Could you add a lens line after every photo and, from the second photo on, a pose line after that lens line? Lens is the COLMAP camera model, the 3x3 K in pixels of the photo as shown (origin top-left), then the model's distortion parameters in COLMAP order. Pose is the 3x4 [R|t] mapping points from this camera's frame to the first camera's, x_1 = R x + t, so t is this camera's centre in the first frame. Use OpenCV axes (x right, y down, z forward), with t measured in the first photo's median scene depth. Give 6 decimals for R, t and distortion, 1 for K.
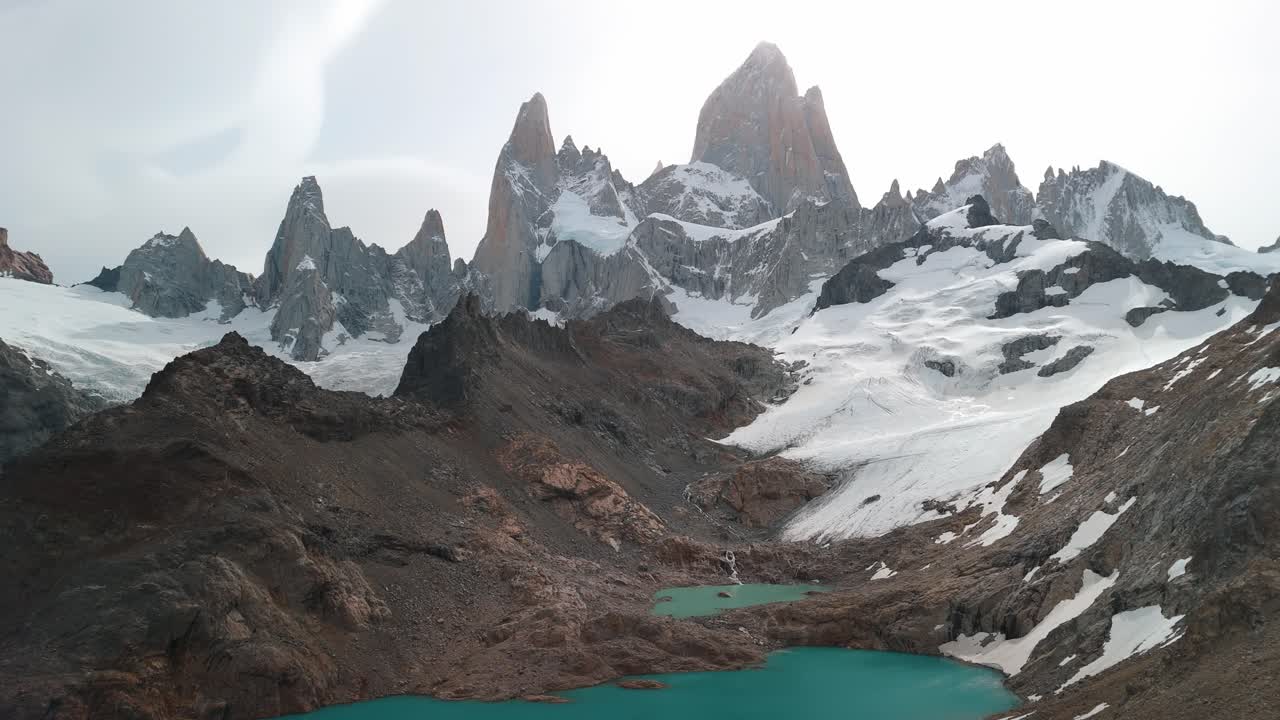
lens RADIAL K [[924.1, 0, 640.0], [0, 924.1, 357.1], [0, 0, 1]] dist [0.082166, -0.081951]
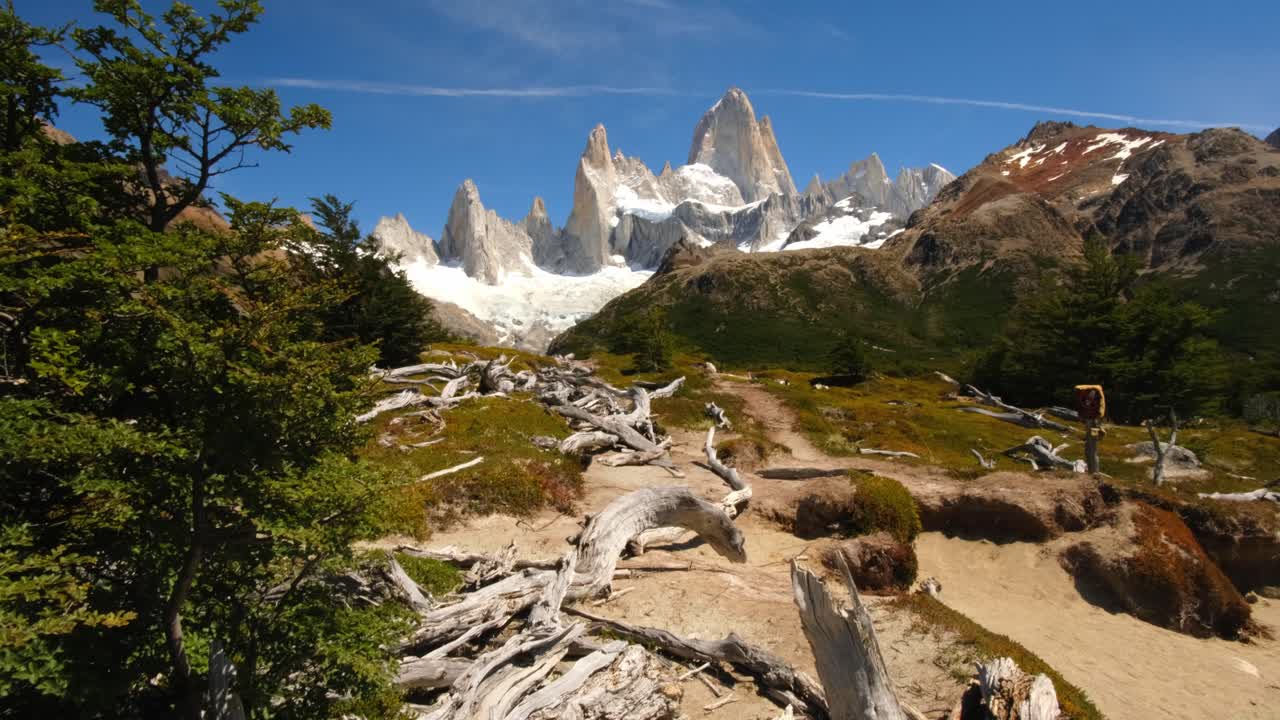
lens RADIAL K [[892.1, 0, 645.0], [0, 892.1, 357.2], [0, 0, 1]] dist [-0.006932, 0.000494]
pose [[0.996248, -0.034271, 0.079475, -0.221402], [0.030958, 0.998615, 0.042544, 0.078927], [-0.080823, -0.039924, 0.995929, -0.757711]]
